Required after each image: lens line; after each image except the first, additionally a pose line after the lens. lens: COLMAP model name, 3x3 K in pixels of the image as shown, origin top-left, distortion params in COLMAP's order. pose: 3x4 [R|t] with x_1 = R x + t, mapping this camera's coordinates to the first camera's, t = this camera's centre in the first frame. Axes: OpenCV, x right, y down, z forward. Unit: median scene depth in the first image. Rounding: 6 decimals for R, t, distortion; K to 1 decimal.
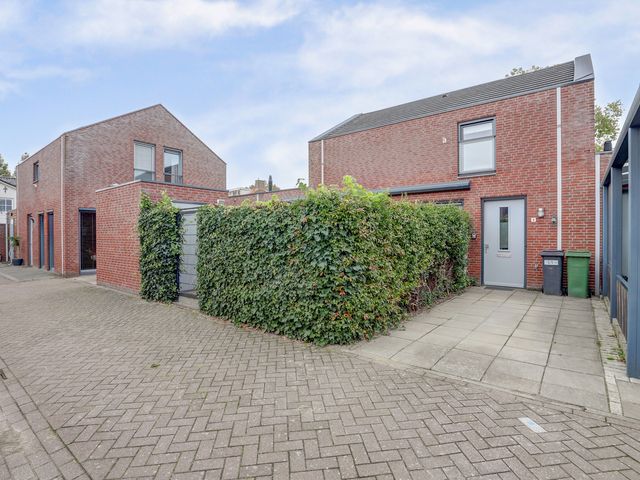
lens RADIAL K [[330.0, 0, 320.4], [0, 330.0, 237.1], [0, 0, 1]] dist [-0.011144, 0.001753]
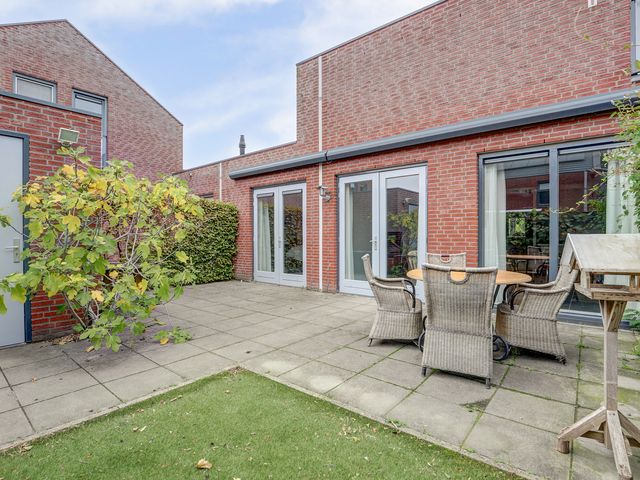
lens RADIAL K [[335.1, 0, 317.8], [0, 335.1, 237.6], [0, 0, 1]] dist [-0.030689, 0.001377]
pose [[0.999565, 0.001155, -0.029464, 0.030006], [-0.001228, 0.999996, -0.002440, 0.027570], [0.029461, 0.002475, 0.999563, 0.671858]]
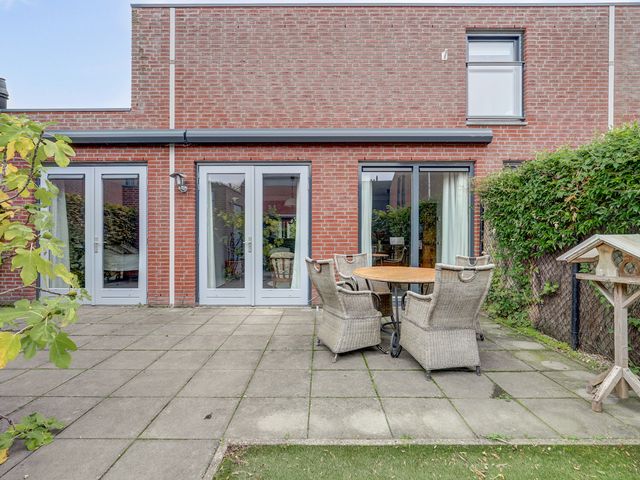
lens RADIAL K [[330.0, 0, 320.4], [0, 330.0, 237.1], [0, 0, 1]] dist [-0.011144, 0.001753]
pose [[0.788567, 0.004152, 0.614934, -0.166689], [0.001161, 0.999965, -0.008241, 0.028453], [-0.614947, 0.007213, 0.788535, 0.827274]]
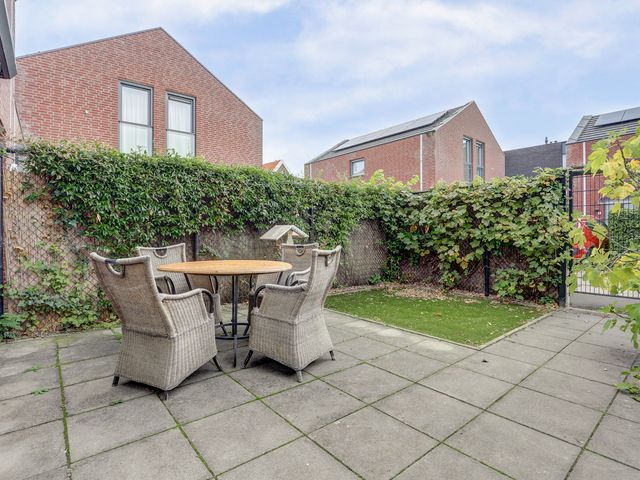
lens RADIAL K [[335.1, 0, 317.8], [0, 335.1, 237.6], [0, 0, 1]] dist [-0.030689, 0.001377]
pose [[-0.975829, 0.004239, 0.218493, 0.023455], [0.008529, 0.999789, 0.018699, 0.034968], [-0.218367, 0.020110, -0.975659, 1.477182]]
